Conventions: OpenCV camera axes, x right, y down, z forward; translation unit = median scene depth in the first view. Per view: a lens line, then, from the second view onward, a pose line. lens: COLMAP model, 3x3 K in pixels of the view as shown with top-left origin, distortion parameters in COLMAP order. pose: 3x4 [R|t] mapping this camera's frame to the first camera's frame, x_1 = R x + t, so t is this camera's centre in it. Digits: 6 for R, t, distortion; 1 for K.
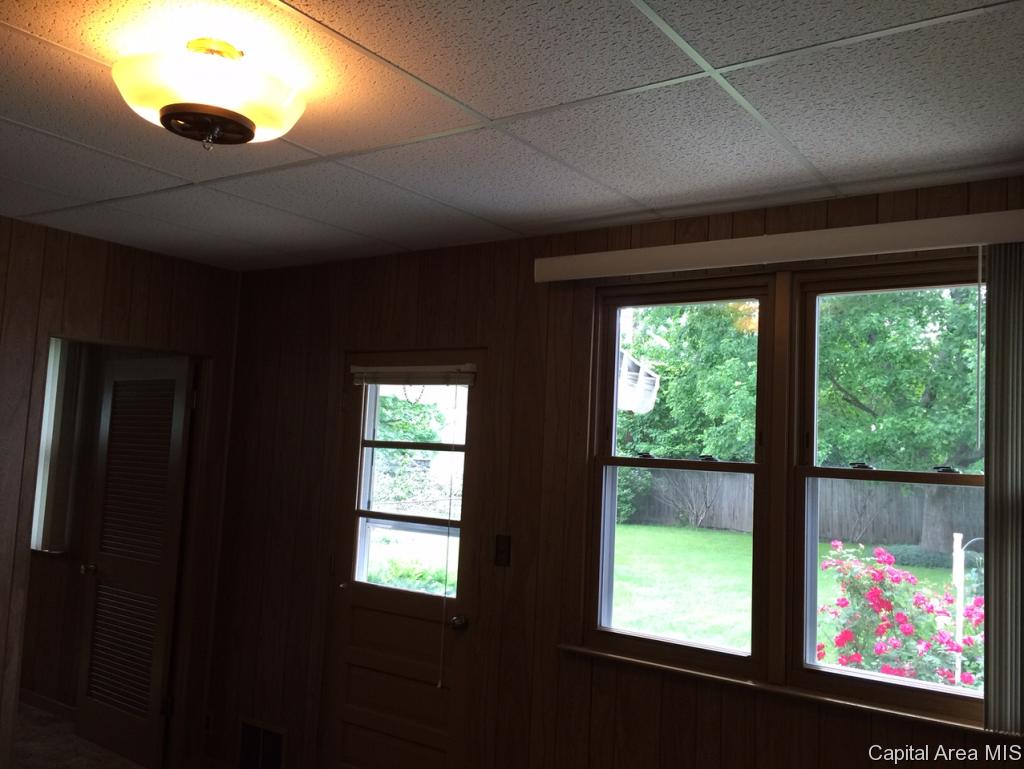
lens RADIAL K [[906.5, 0, 488.0], [0, 906.5, 384.1], [0, 0, 1]] dist [0.055001, 0.003106]
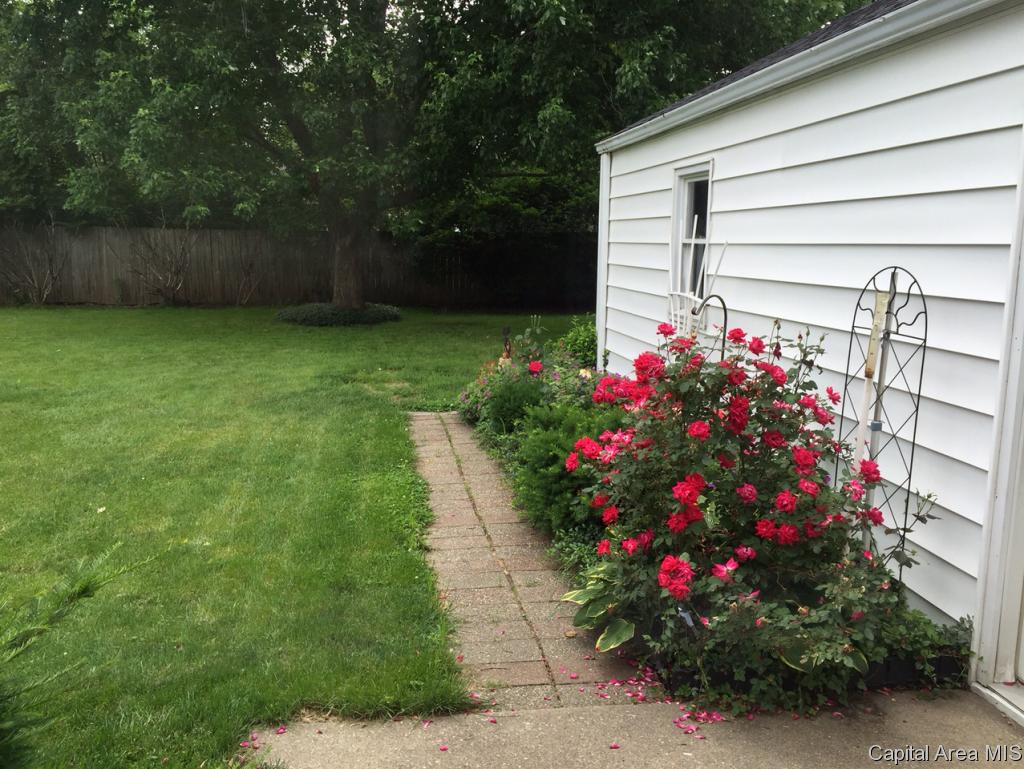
lens RADIAL K [[906.5, 0, 488.0], [0, 906.5, 384.1], [0, 0, 1]] dist [0.055001, 0.003106]
pose [[0.732726, -0.154841, 0.662674, -0.025109], [-0.023562, 0.967414, 0.252100, 0.014301], [-0.680116, -0.200335, 0.705201, 0.163079]]
